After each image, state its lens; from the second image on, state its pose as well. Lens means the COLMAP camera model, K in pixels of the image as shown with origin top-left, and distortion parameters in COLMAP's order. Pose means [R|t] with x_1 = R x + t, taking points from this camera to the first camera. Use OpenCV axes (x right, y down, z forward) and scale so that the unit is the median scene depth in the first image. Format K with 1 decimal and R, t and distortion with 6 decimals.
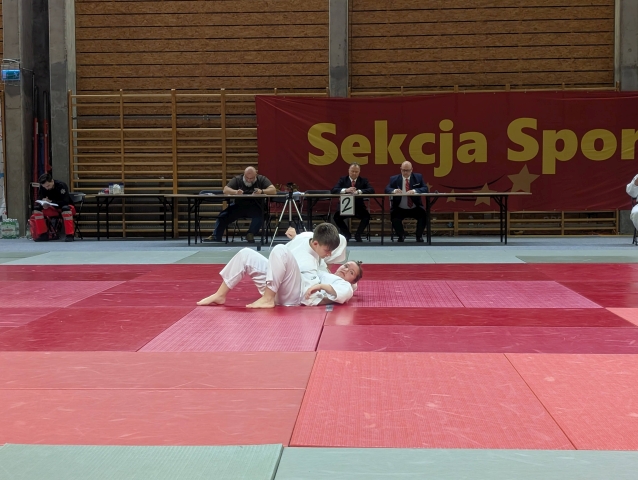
lens RADIAL K [[1003.5, 0, 309.3], [0, 1003.5, 238.1], [0, 0, 1]] dist [0.170114, -0.641257]
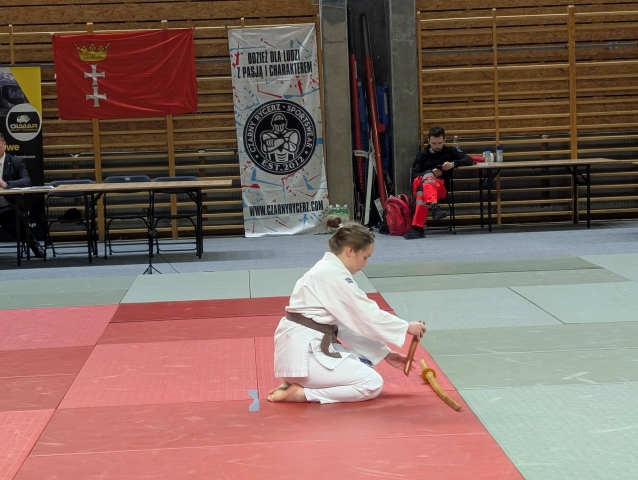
lens RADIAL K [[1475.3, 0, 333.0], [0, 1475.3, 242.3], [0, 0, 1]] dist [0.263964, -1.190407]
pose [[0.992353, -0.040021, 0.116762, -0.423999], [0.036614, 0.998843, 0.031181, -0.025305], [-0.117875, -0.026667, 0.992670, 0.013196]]
